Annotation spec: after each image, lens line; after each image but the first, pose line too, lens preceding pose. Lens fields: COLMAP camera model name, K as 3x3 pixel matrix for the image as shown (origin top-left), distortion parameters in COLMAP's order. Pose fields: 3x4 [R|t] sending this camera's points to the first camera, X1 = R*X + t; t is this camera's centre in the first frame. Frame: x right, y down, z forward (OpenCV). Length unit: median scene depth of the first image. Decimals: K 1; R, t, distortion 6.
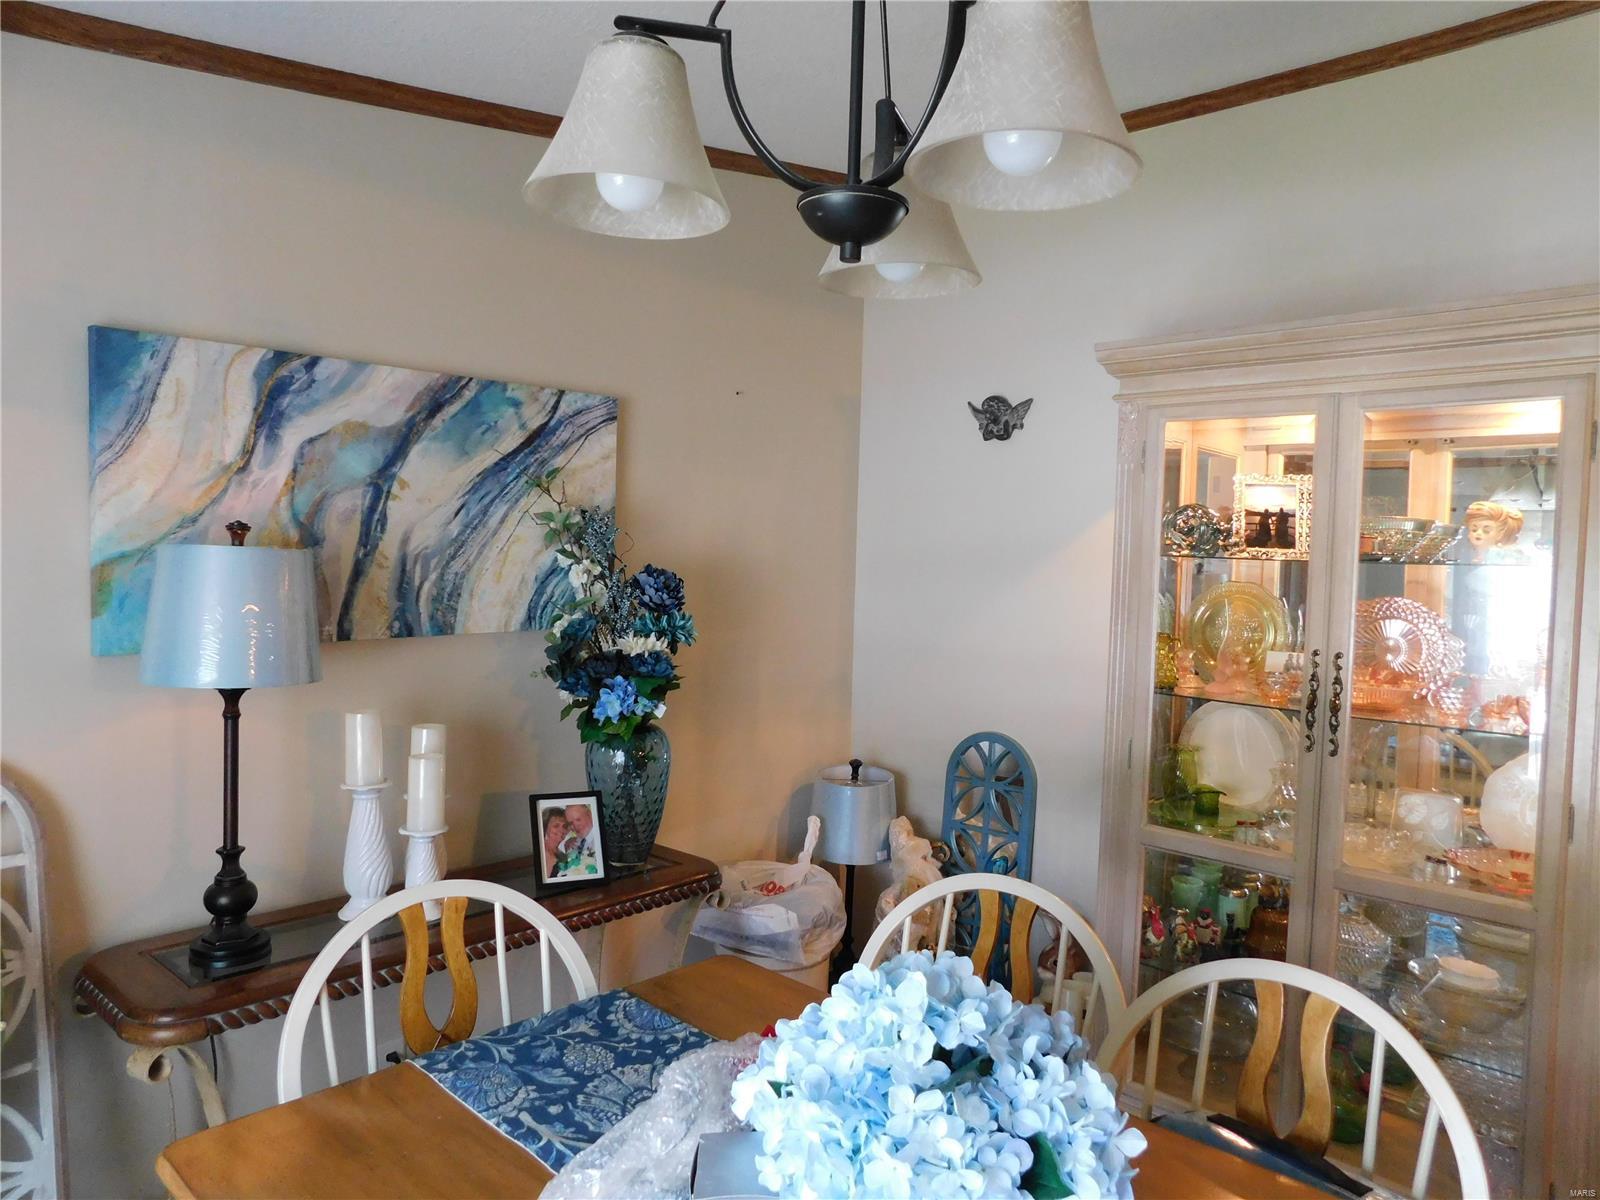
lens RADIAL K [[1060.1, 0, 803.1], [0, 1060.1, 597.8], [0, 0, 1]] dist [-0.069499, 0.054492]
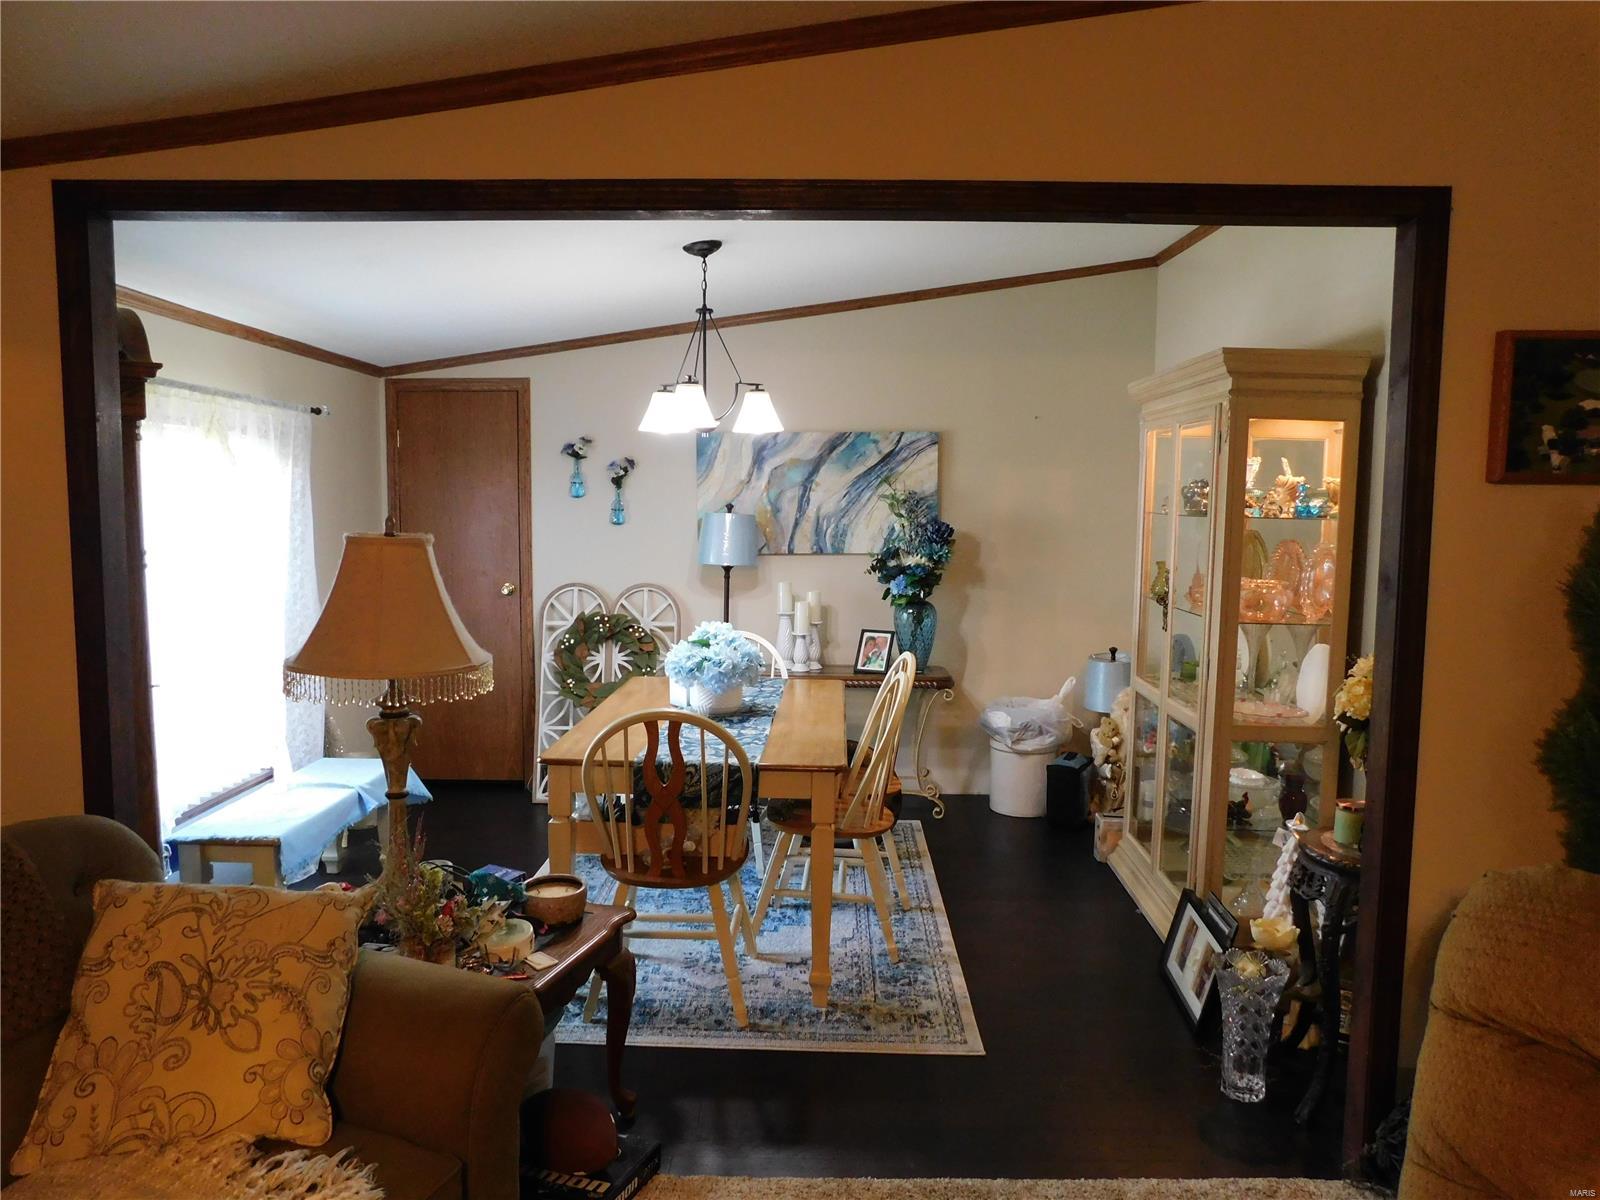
lens RADIAL K [[1121.3, 0, 811.7], [0, 1121.3, 591.8], [0, 0, 1]] dist [-0.080697, 0.070930]
pose [[0.658196, 0.040382, -0.751763, 1.343122], [-0.023435, 0.999175, 0.033153, 0.039329], [0.752482, -0.004204, 0.658600, -0.549620]]
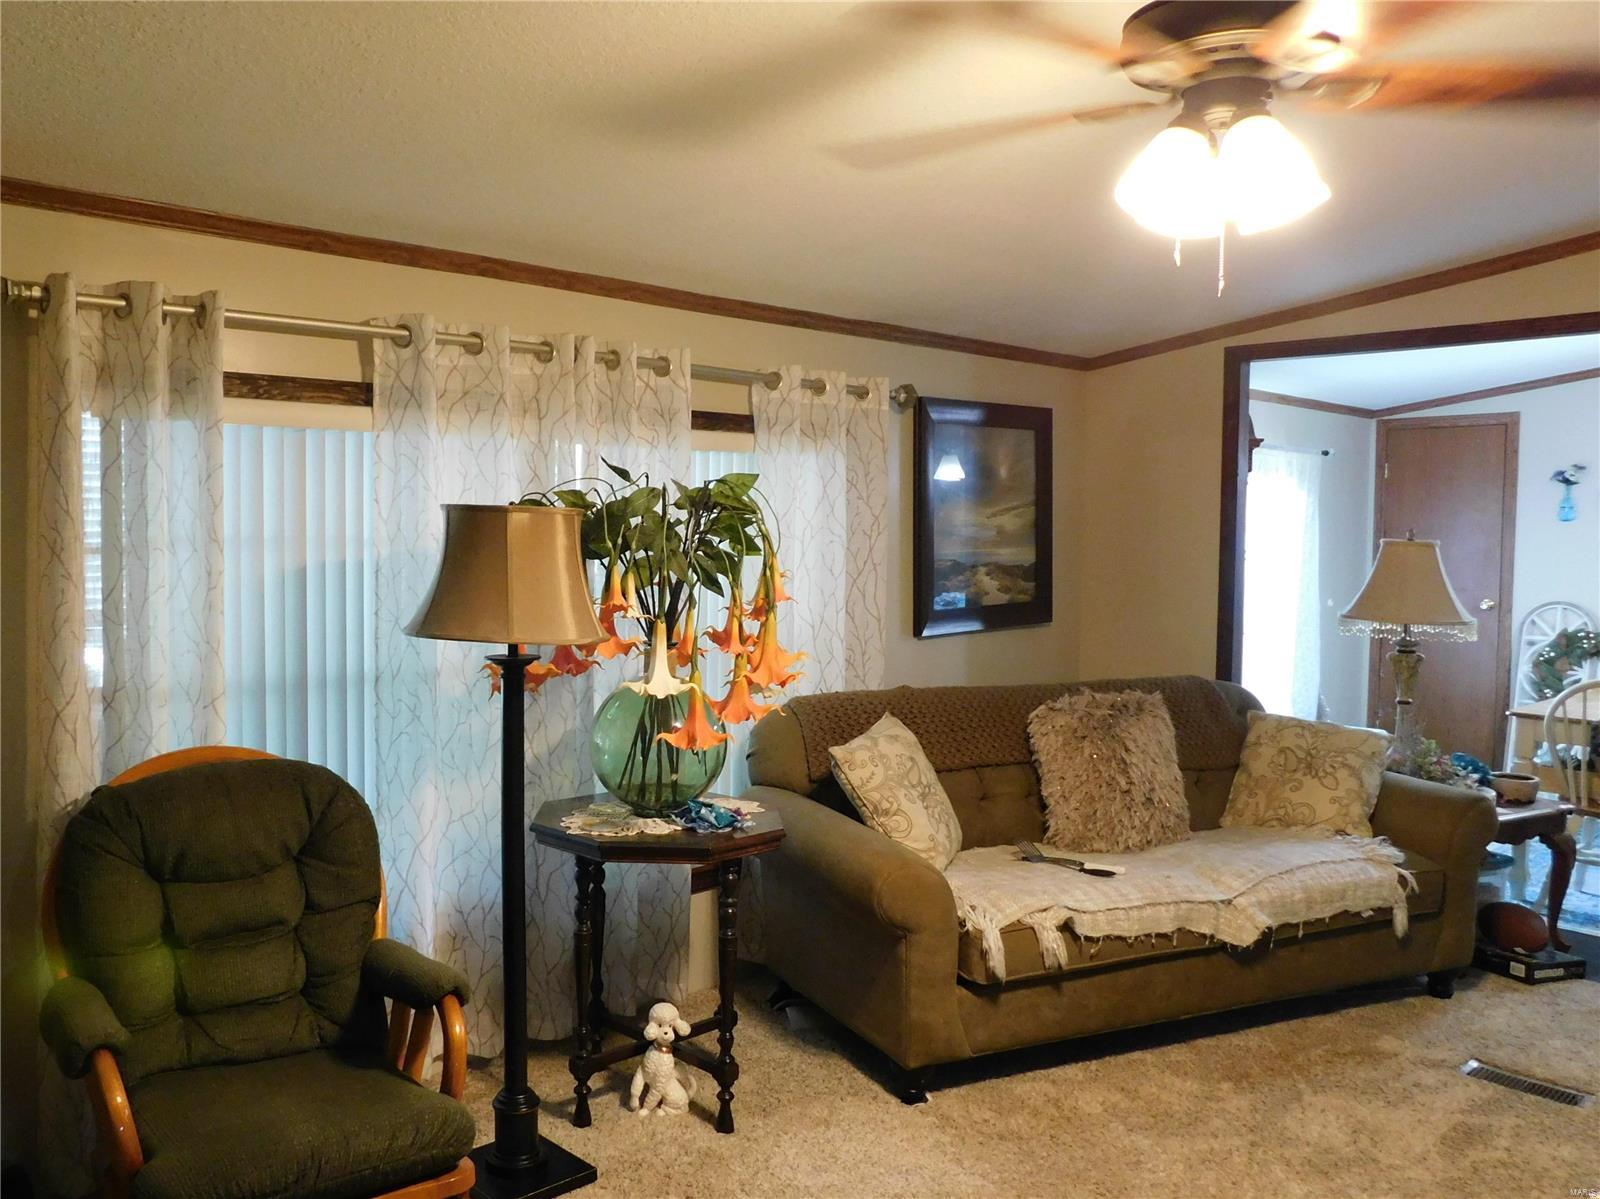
lens RADIAL K [[1320.8, 0, 660.0], [0, 1320.8, 598.8], [0, 0, 1]] dist [-0.069392, 0.059634]
pose [[-0.114098, 0.030853, -0.992990, 2.370974], [-0.051222, 0.998006, 0.036894, 0.101803], [0.992148, 0.055072, -0.112290, -1.055918]]
